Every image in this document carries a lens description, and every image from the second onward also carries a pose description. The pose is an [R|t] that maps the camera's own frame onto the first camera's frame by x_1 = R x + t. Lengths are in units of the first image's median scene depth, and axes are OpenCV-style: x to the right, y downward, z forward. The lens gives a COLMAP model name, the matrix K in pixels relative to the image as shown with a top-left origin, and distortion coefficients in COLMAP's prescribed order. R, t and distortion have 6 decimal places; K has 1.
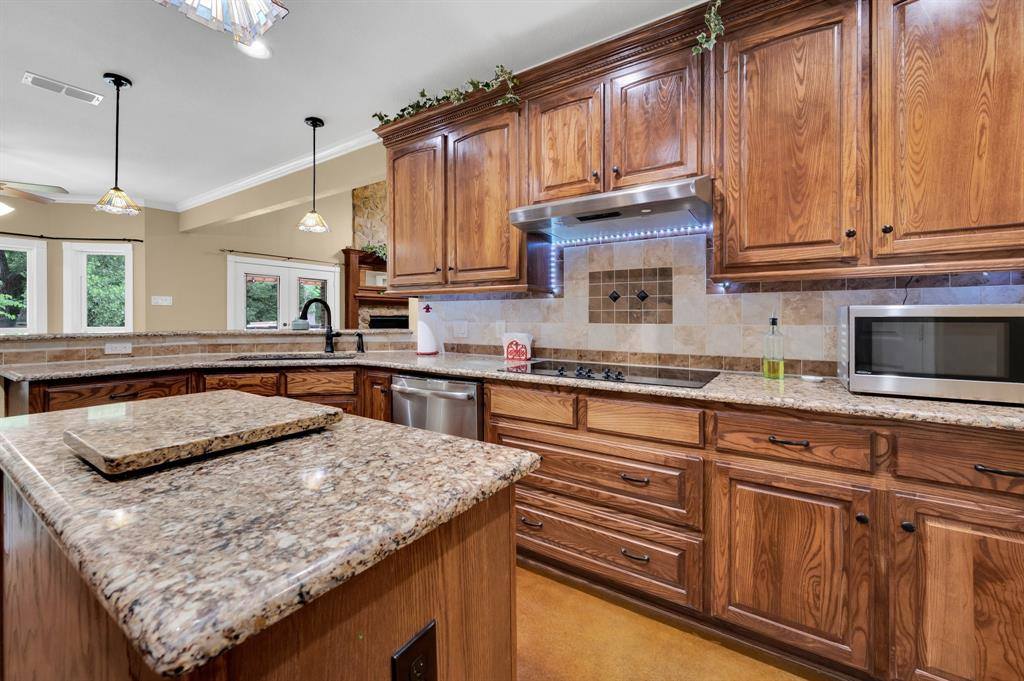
lens RADIAL K [[407.6, 0, 485.7], [0, 407.6, 317.1], [0, 0, 1]] dist [-0.001506, 0.000172]
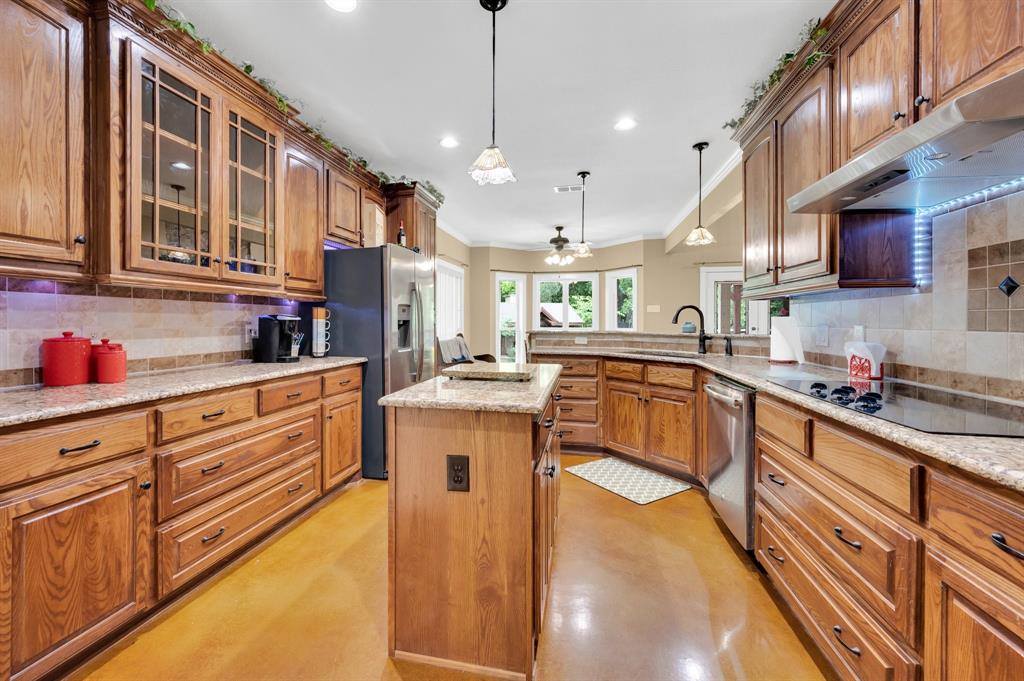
lens RADIAL K [[407.6, 0, 485.7], [0, 407.6, 317.1], [0, 0, 1]] dist [-0.001506, 0.000172]
pose [[0.355446, -0.009922, -0.934644, 0.547110], [0.000119, 0.999944, -0.010569, 0.000118], [0.934697, 0.003645, 0.355427, 0.076803]]
